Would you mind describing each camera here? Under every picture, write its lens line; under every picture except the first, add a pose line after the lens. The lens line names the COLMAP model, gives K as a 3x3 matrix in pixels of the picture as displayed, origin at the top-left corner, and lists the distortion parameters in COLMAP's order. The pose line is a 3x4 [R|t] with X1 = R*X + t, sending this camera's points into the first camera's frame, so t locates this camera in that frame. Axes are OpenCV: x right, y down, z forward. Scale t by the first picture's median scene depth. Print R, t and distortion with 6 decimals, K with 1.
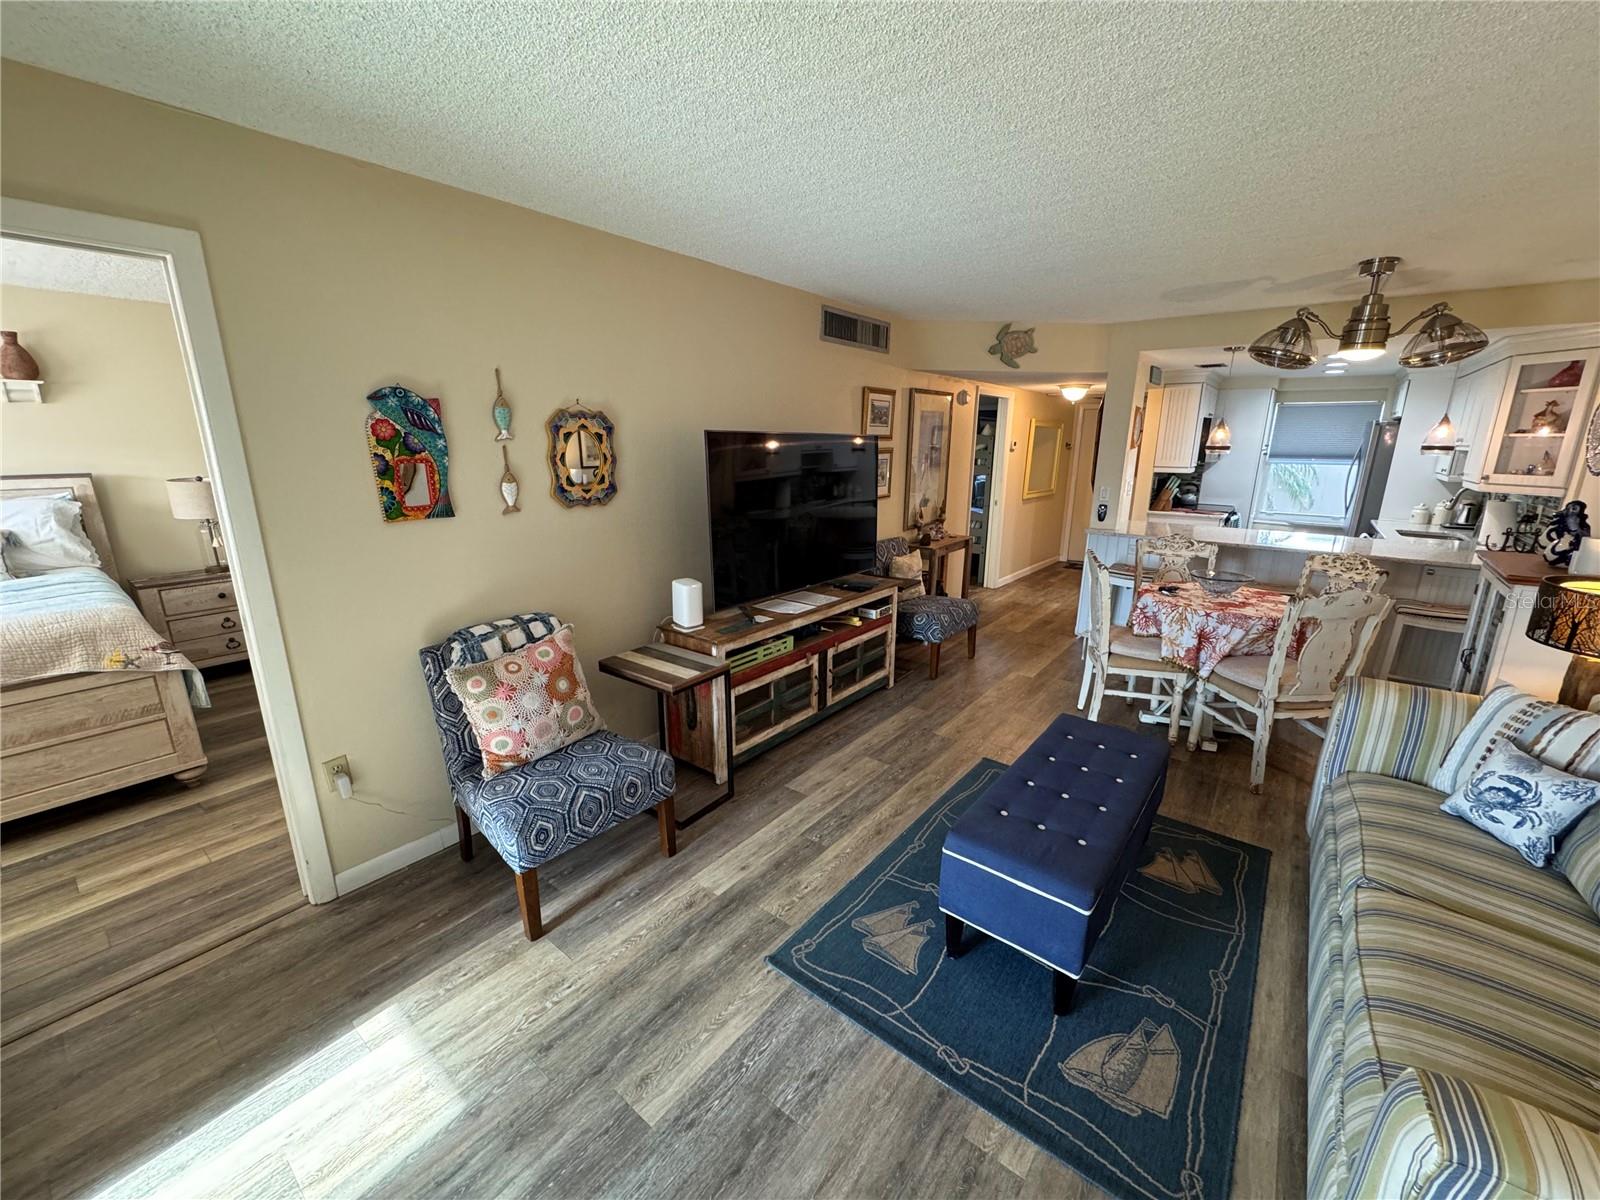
lens RADIAL K [[637.0, 0, 799.0], [0, 637.0, 602.6], [0, 0, 1]] dist [-0.003156, 0.000312]
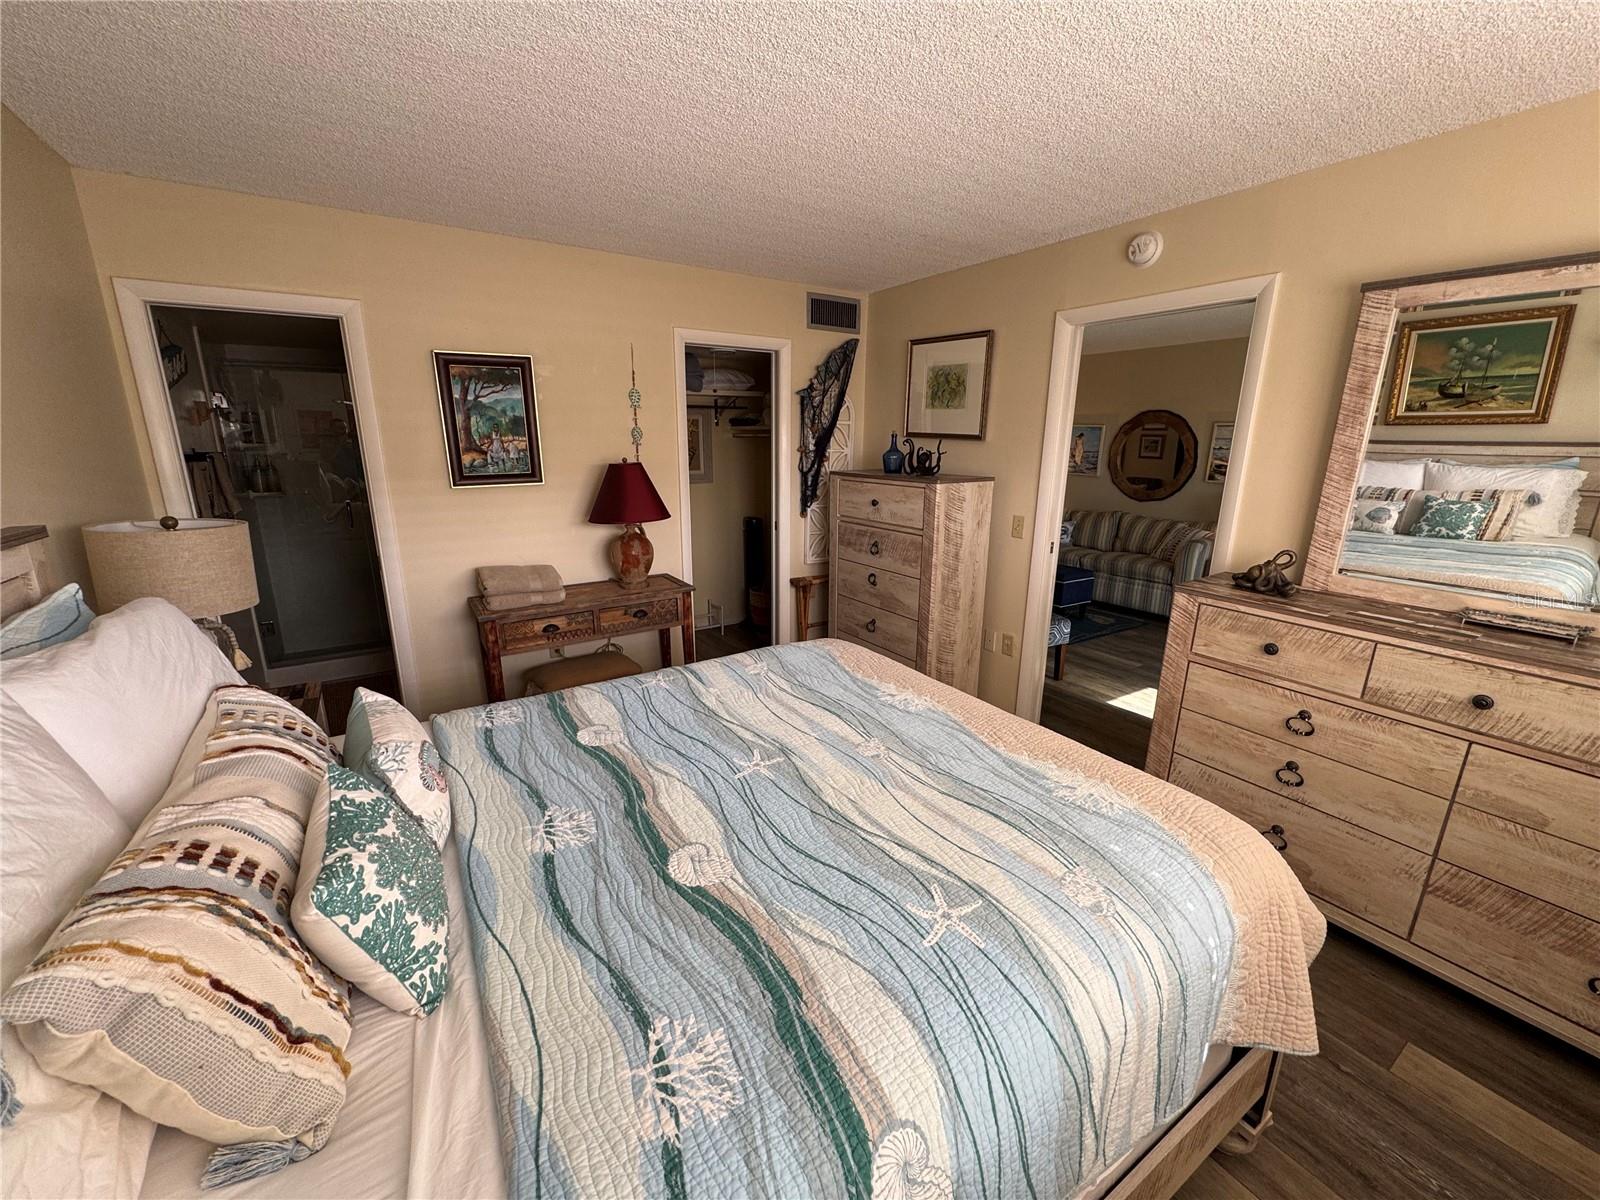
lens RADIAL K [[637.0, 0, 799.0], [0, 637.0, 602.6], [0, 0, 1]] dist [-0.003156, 0.000312]
pose [[0.320416, -0.241238, 0.916044, -1.661427], [0.233327, 0.957334, 0.170498, -0.165382], [-0.918091, 0.159108, 0.363033, 0.660617]]
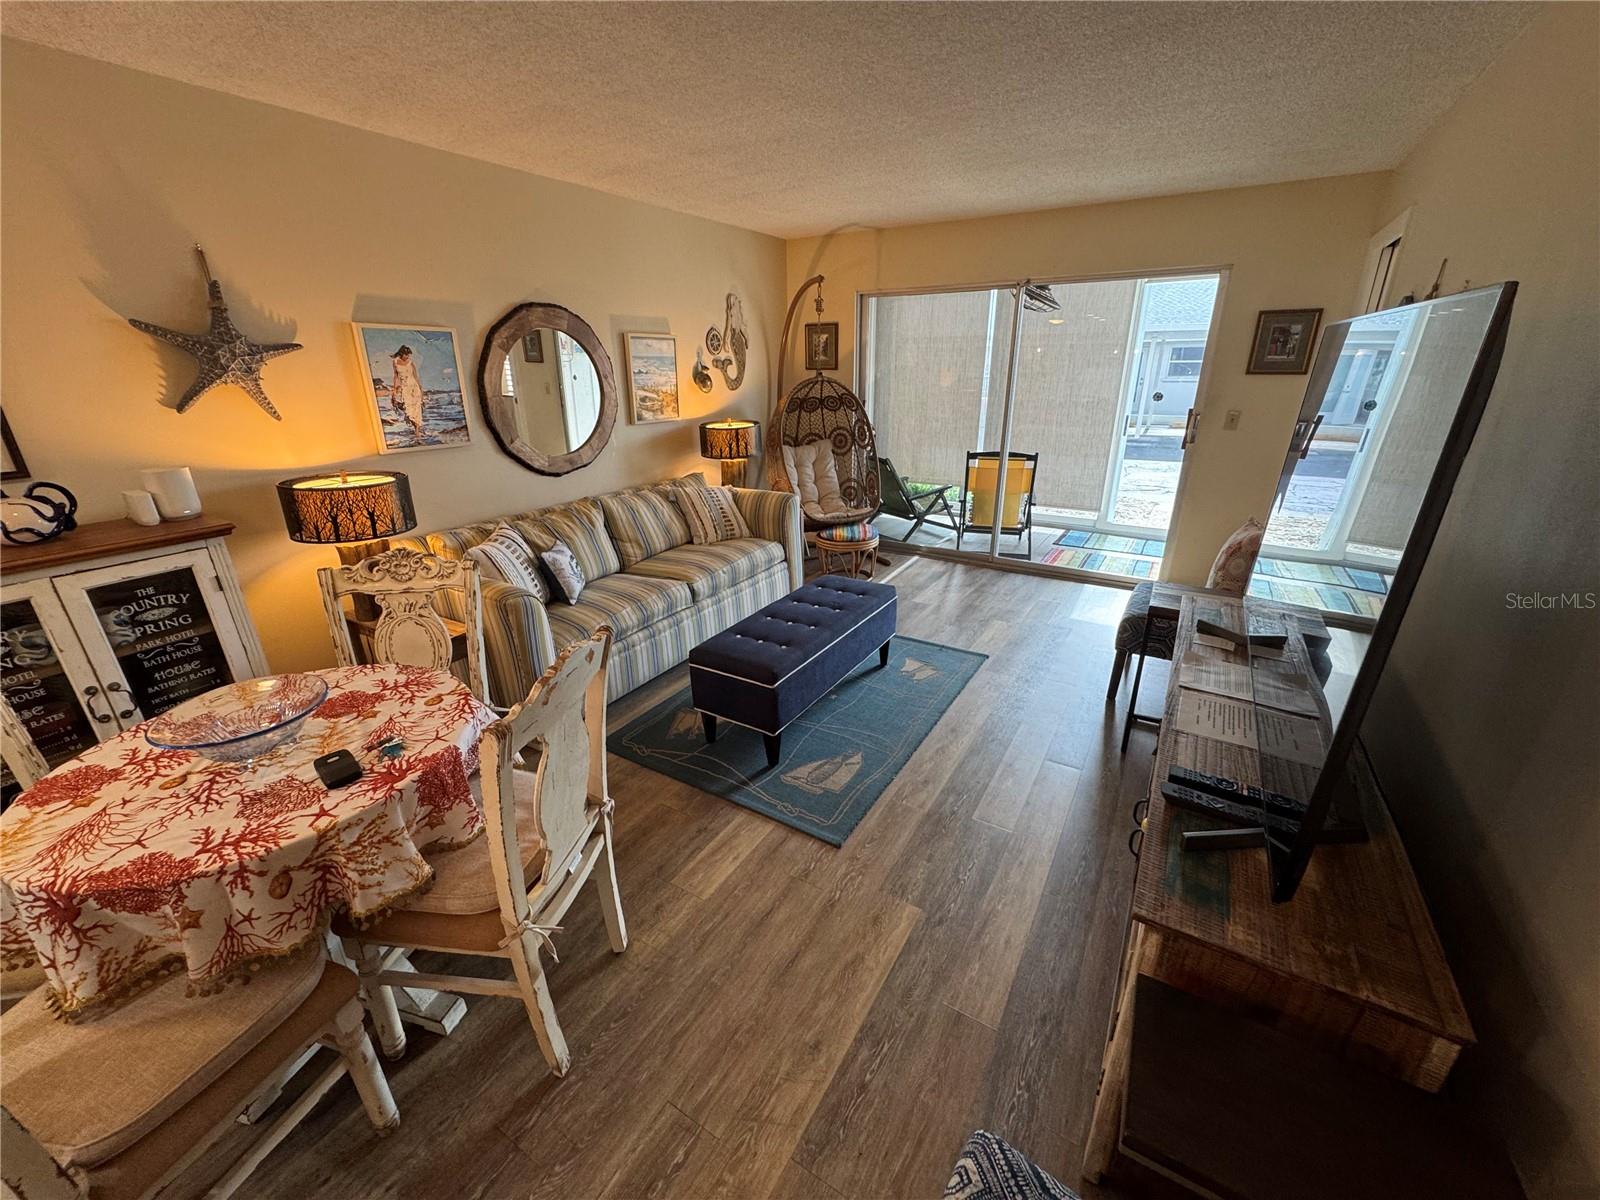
lens RADIAL K [[637.0, 0, 799.0], [0, 637.0, 602.6], [0, 0, 1]] dist [-0.003156, 0.000312]
pose [[-0.993697, 0.043826, -0.103177, 0.413776], [-0.024255, 0.814543, 0.579596, -0.362706], [0.109443, 0.578445, -0.808346, 1.466440]]
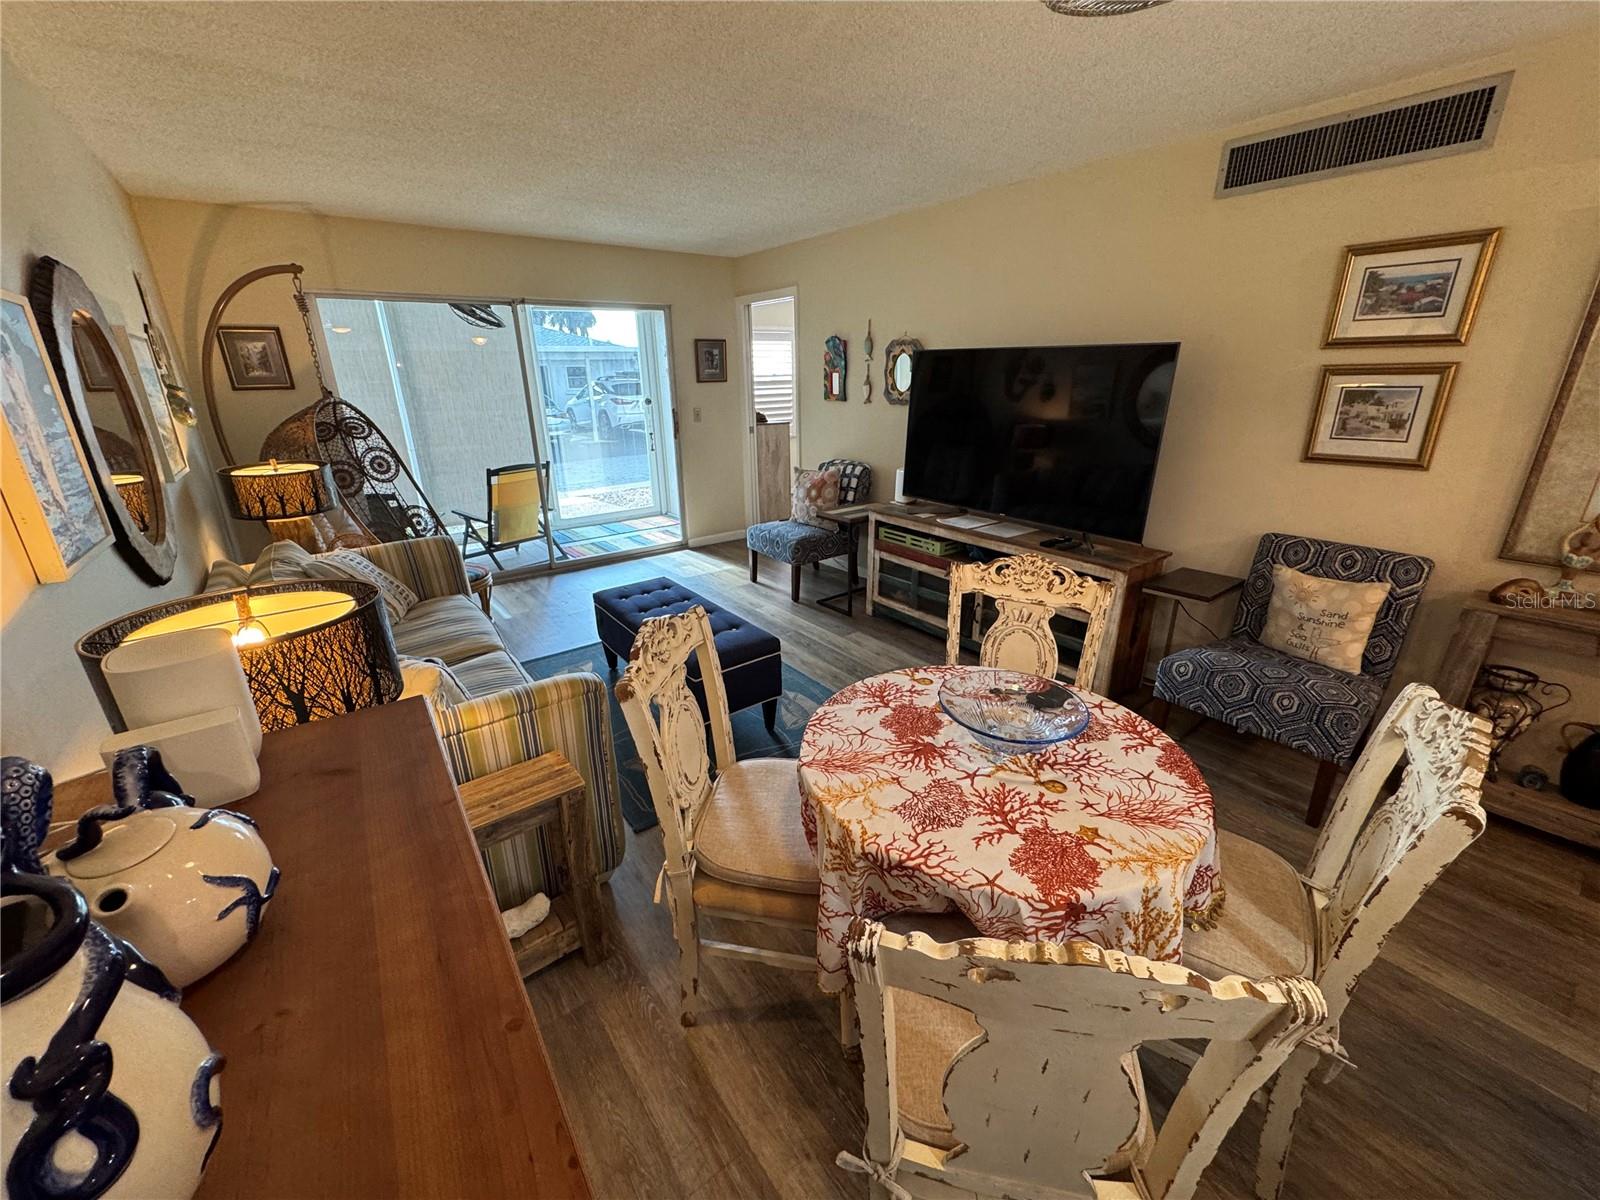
lens RADIAL K [[637.0, 0, 799.0], [0, 637.0, 602.6], [0, 0, 1]] dist [-0.003156, 0.000312]
pose [[-0.254731, 0.330453, -0.908798, 1.142545], [-0.232034, 0.891456, 0.389185, -0.239455], [0.938761, 0.310010, -0.150405, 1.031670]]
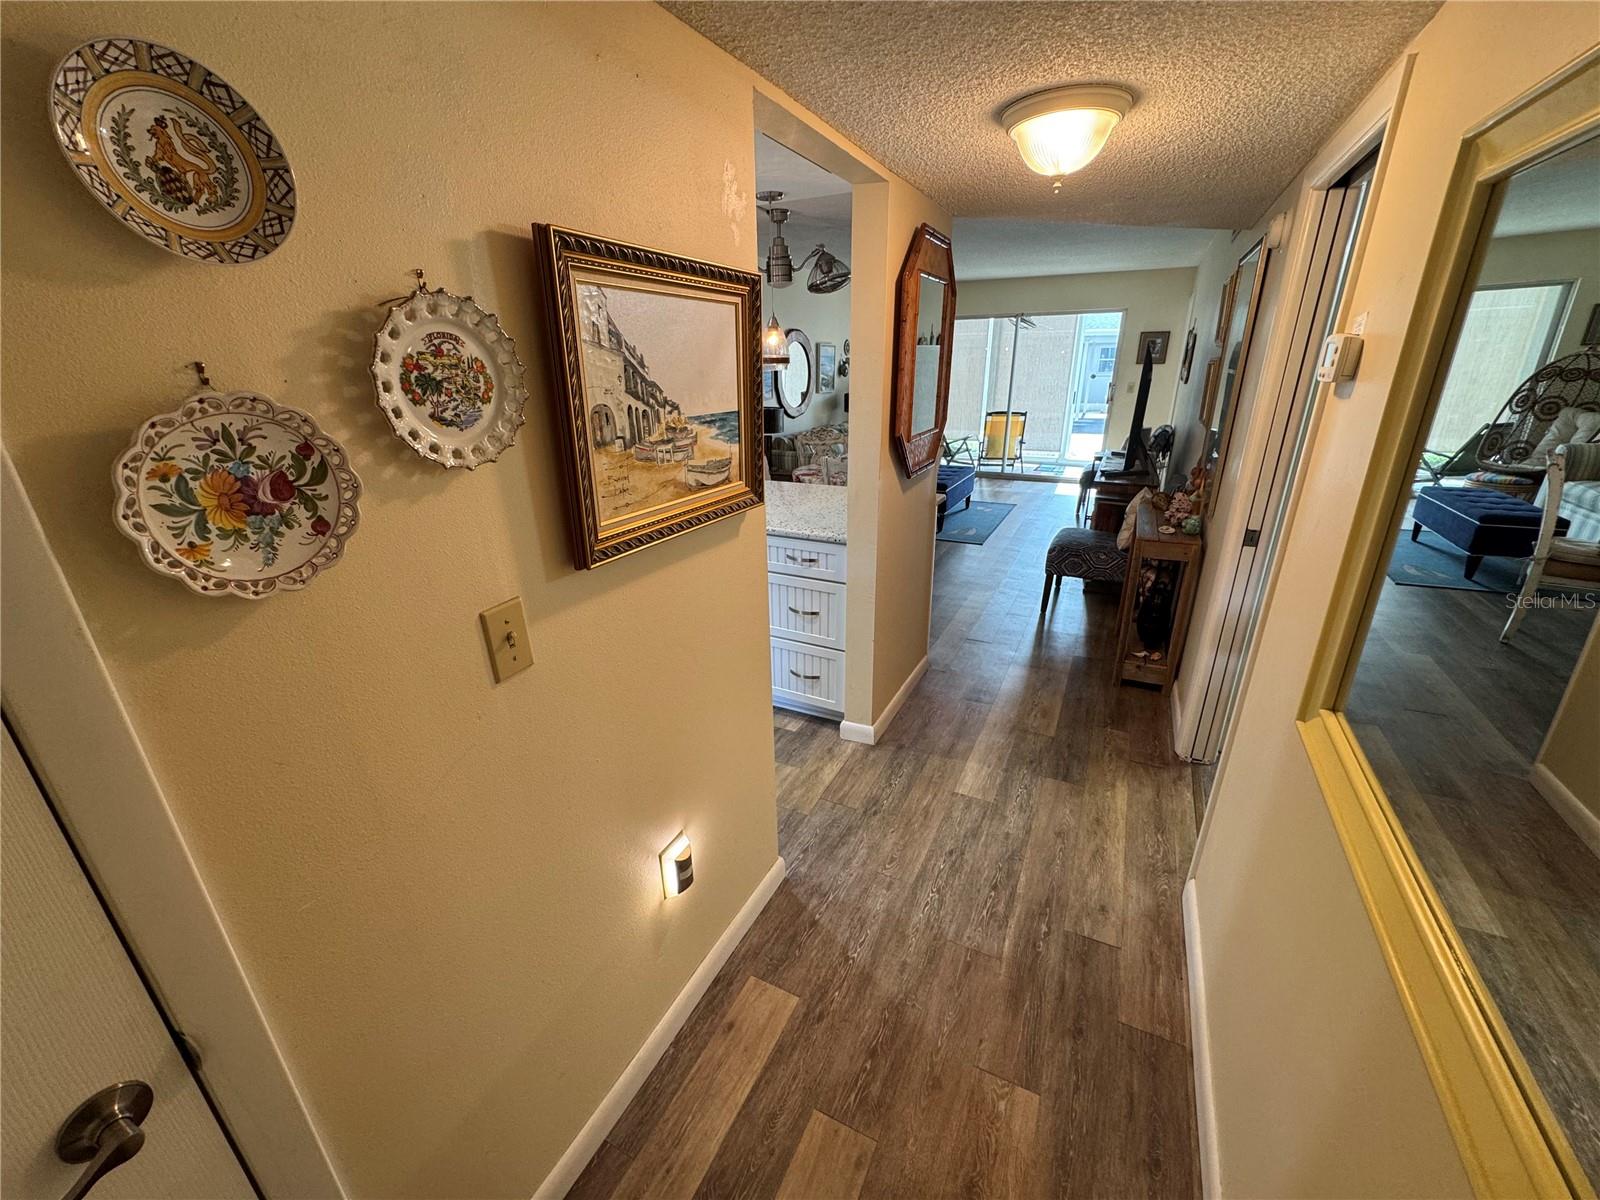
lens RADIAL K [[643.3, 0, 800.0], [0, 643.3, 600.0], [0, 0, 1]] dist [0.000867, 0.000139]
pose [[-0.980237, 0.075241, -0.182962, 1.159078], [-0.043770, 0.819444, 0.571486, -0.631600], [0.192926, 0.568199, -0.799956, 2.508466]]
